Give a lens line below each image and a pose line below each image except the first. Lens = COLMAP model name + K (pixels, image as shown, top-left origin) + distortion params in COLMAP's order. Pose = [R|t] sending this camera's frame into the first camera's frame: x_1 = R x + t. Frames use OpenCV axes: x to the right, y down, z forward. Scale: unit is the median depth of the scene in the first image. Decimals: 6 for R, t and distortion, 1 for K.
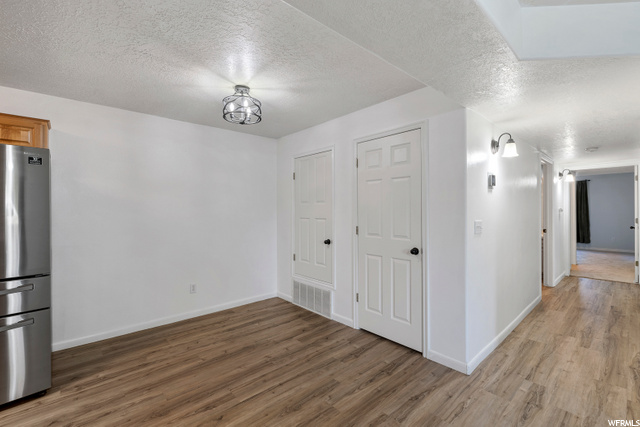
lens RADIAL K [[282.3, 0, 322.1], [0, 282.3, 211.4], [0, 0, 1]] dist [0.000892, -0.000126]
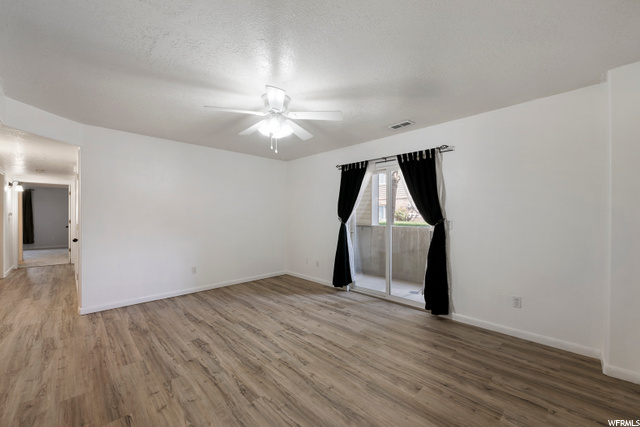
lens RADIAL K [[254.4, 0, 320.0], [0, 254.4, 213.5], [0, 0, 1]] dist [-0.000988, -0.000166]
pose [[-0.040453, 0.012129, 0.999108, -0.505514], [0.005895, 0.999912, -0.011900, 0.023940], [-0.999164, 0.005408, -0.040521, -0.477548]]
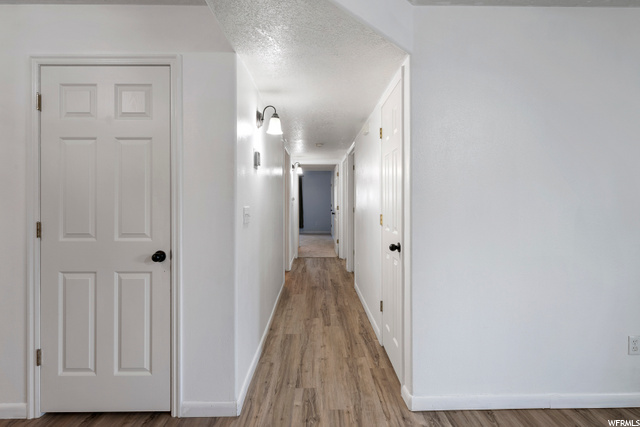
lens RADIAL K [[306.7, 0, 322.0], [0, 306.7, 200.1], [0, 0, 1]] dist [0.000878, 0.000175]
pose [[0.659536, 0.005706, 0.751651, 0.044055], [0.001696, 0.999957, -0.009079, 0.018403], [-0.751671, 0.007263, 0.659499, 0.233732]]
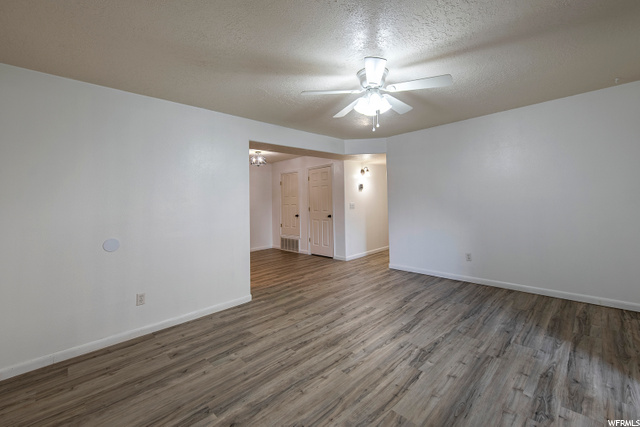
lens RADIAL K [[267.7, 0, 331.4], [0, 267.7, 182.4], [0, 0, 1]] dist [0.014259, -0.000061]
pose [[0.997429, -0.022245, 0.068120, 0.169474], [0.027516, 0.996617, -0.077448, 0.026023], [-0.066167, 0.079123, 0.994667, -1.180592]]
